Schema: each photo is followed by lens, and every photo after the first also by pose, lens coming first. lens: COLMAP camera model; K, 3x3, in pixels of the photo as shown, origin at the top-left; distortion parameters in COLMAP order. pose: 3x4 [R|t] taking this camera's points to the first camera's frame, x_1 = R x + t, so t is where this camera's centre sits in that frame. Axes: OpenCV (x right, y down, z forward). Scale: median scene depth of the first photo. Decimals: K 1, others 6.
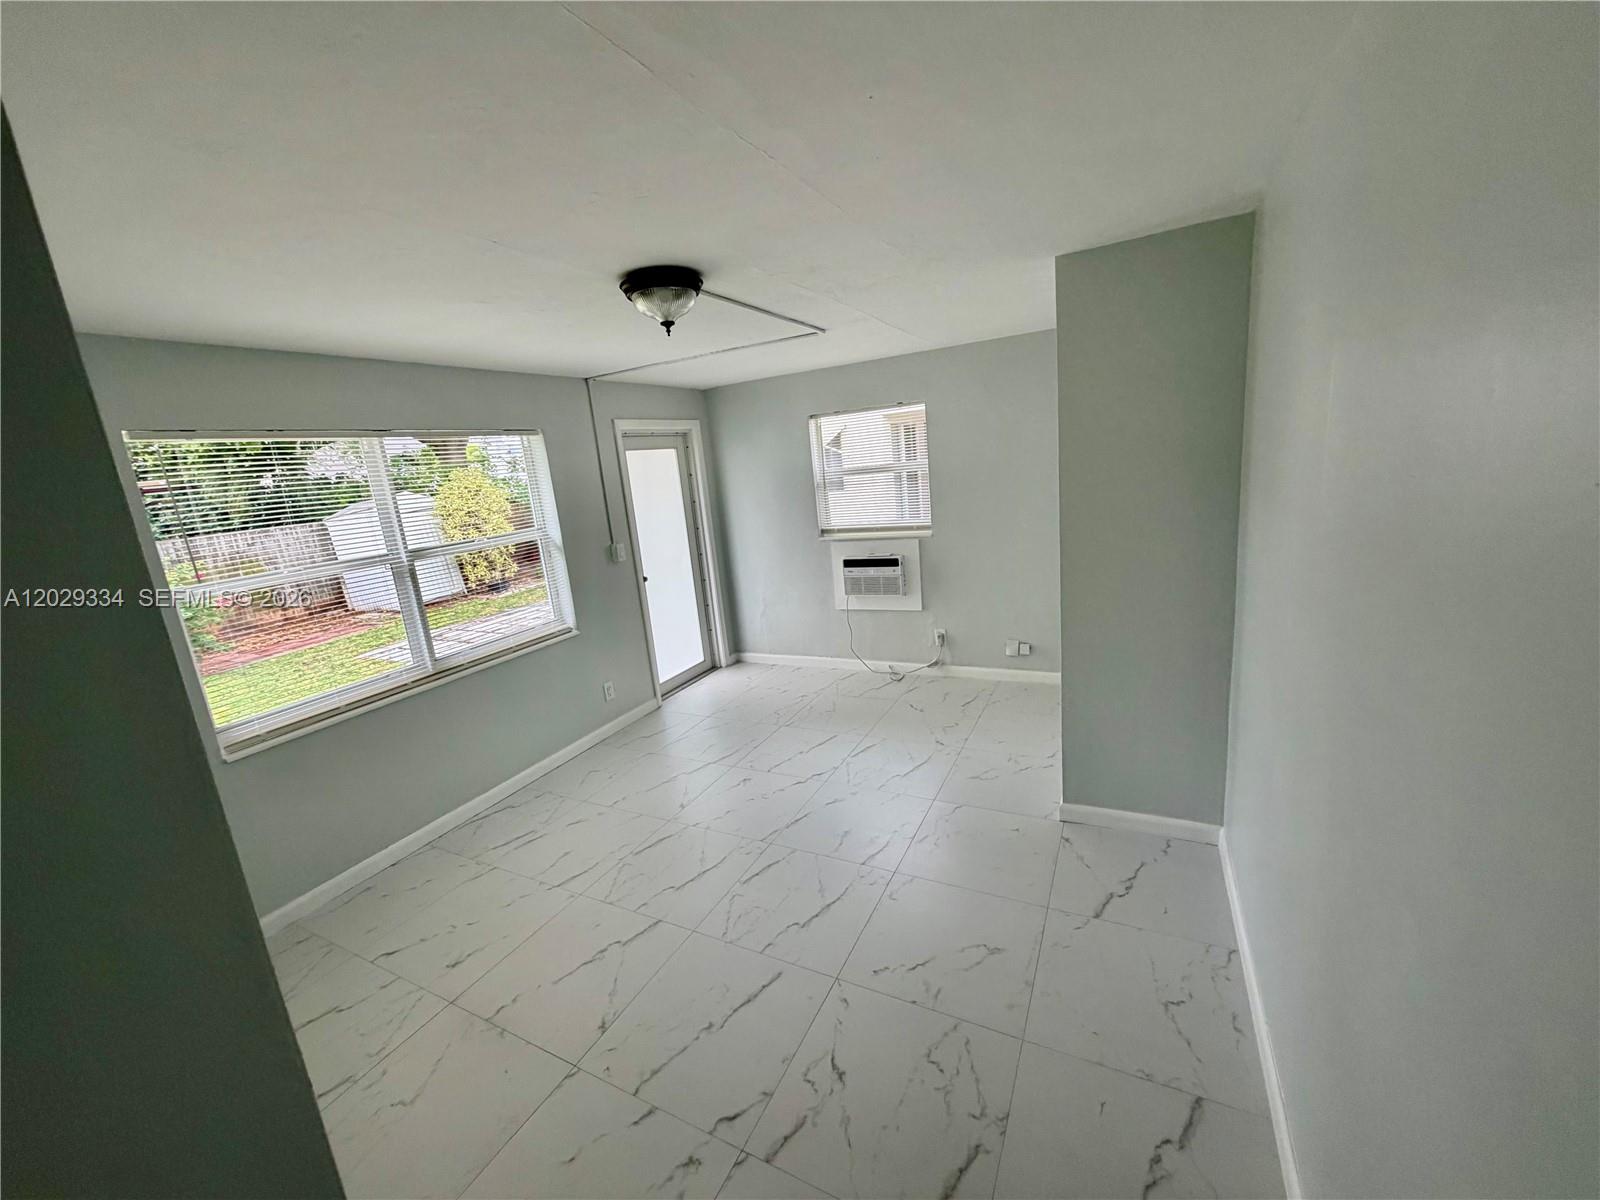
lens RADIAL K [[635.6, 0, 795.3], [0, 635.6, 600.1], [0, 0, 1]] dist [-0.001158, -0.000200]
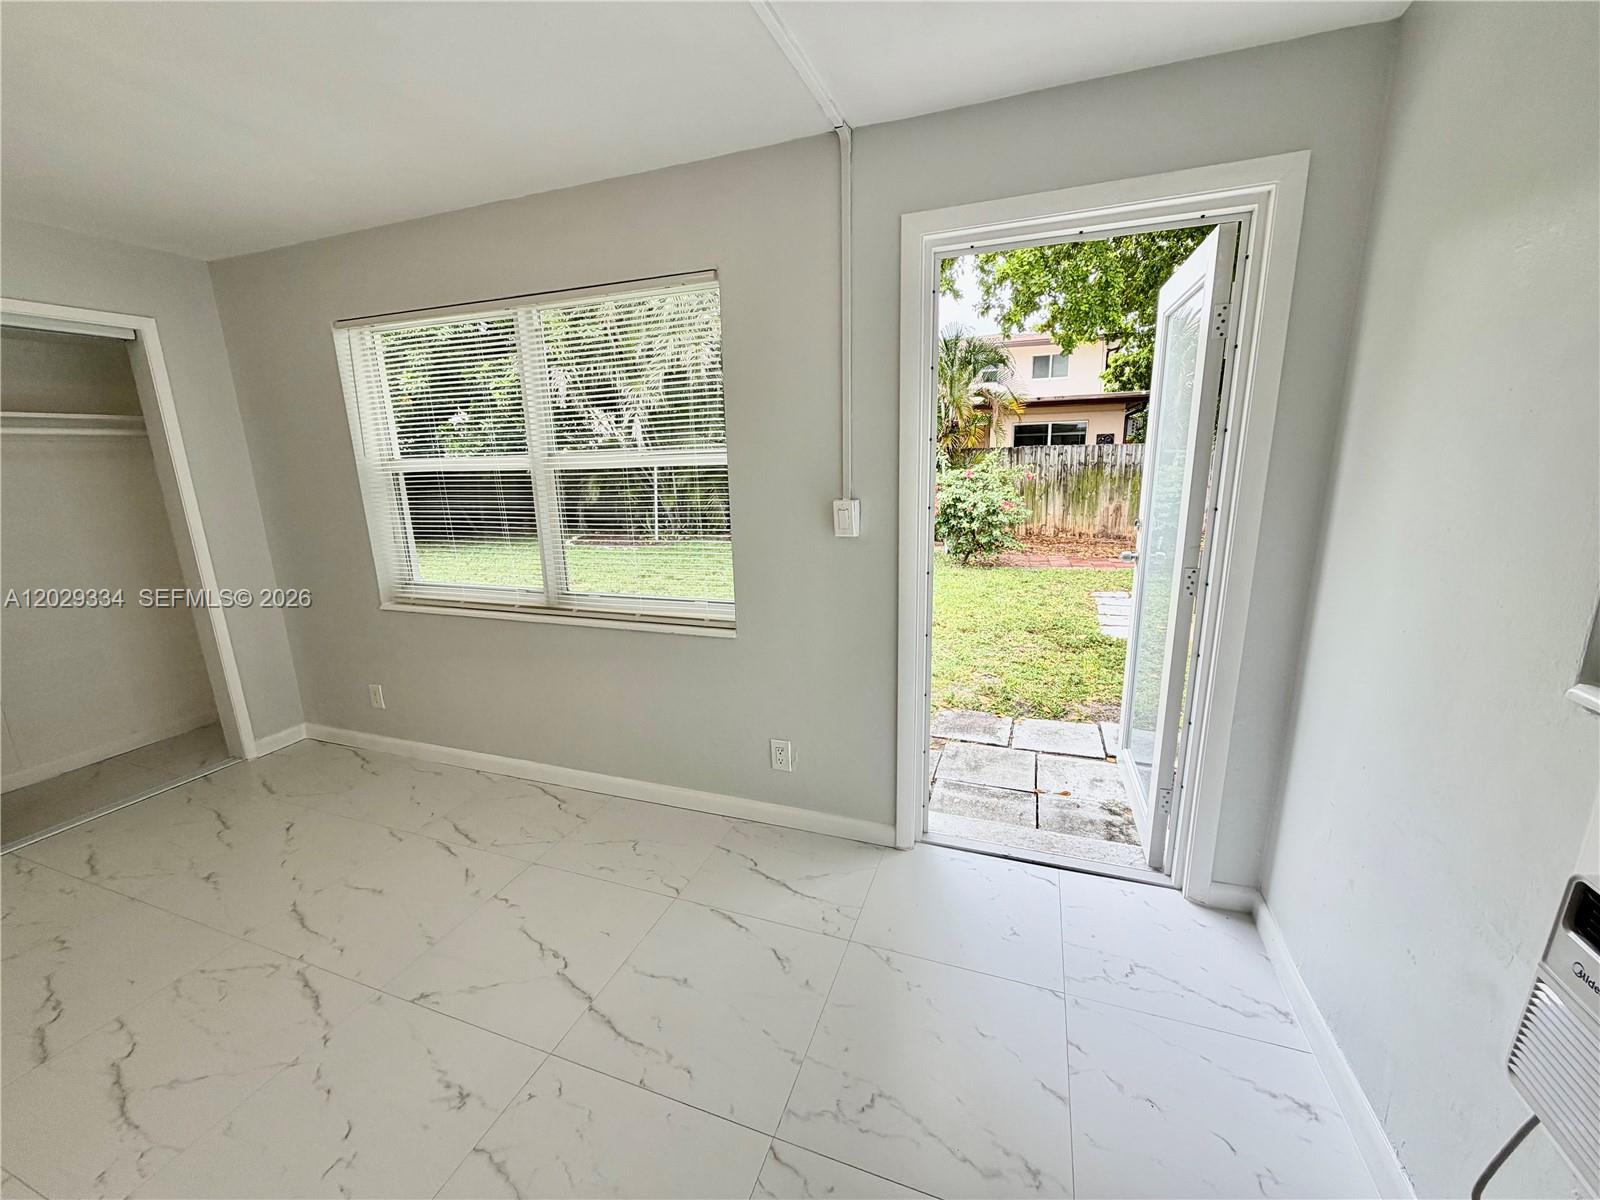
lens RADIAL K [[636.7, 0, 796.2], [0, 636.7, 600.6], [0, 0, 1]] dist [-0.000330, -0.000533]
pose [[0.131195, 0.321221, -0.937872, 0.248956], [-0.196369, 0.935725, 0.293017, -0.196532], [0.971714, 0.145727, 0.185840, 1.152727]]
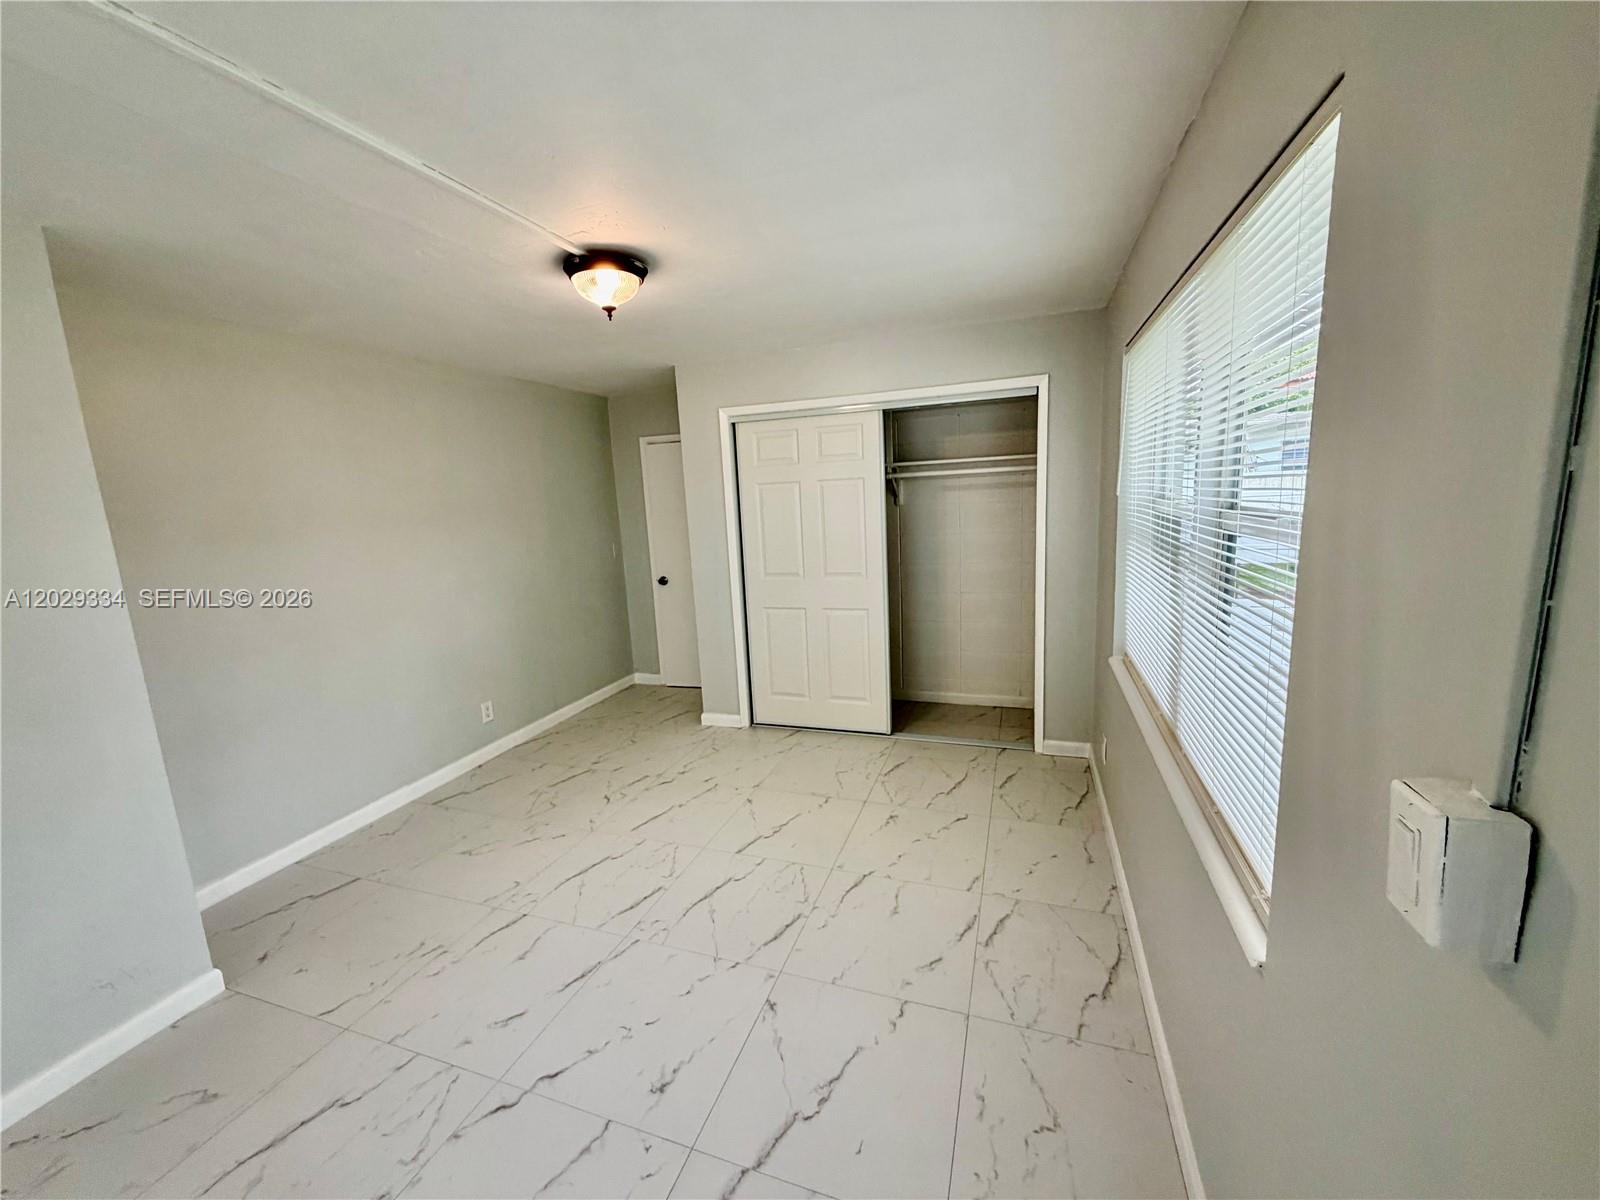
lens RADIAL K [[635.6, 0, 795.3], [0, 635.6, 600.1], [0, 0, 1]] dist [-0.001158, -0.000200]
pose [[-0.978149, 0.176383, -0.110064, -0.201144], [0.122019, 0.915657, 0.382993, -0.238810], [0.168334, 0.361194, -0.917171, 1.402730]]
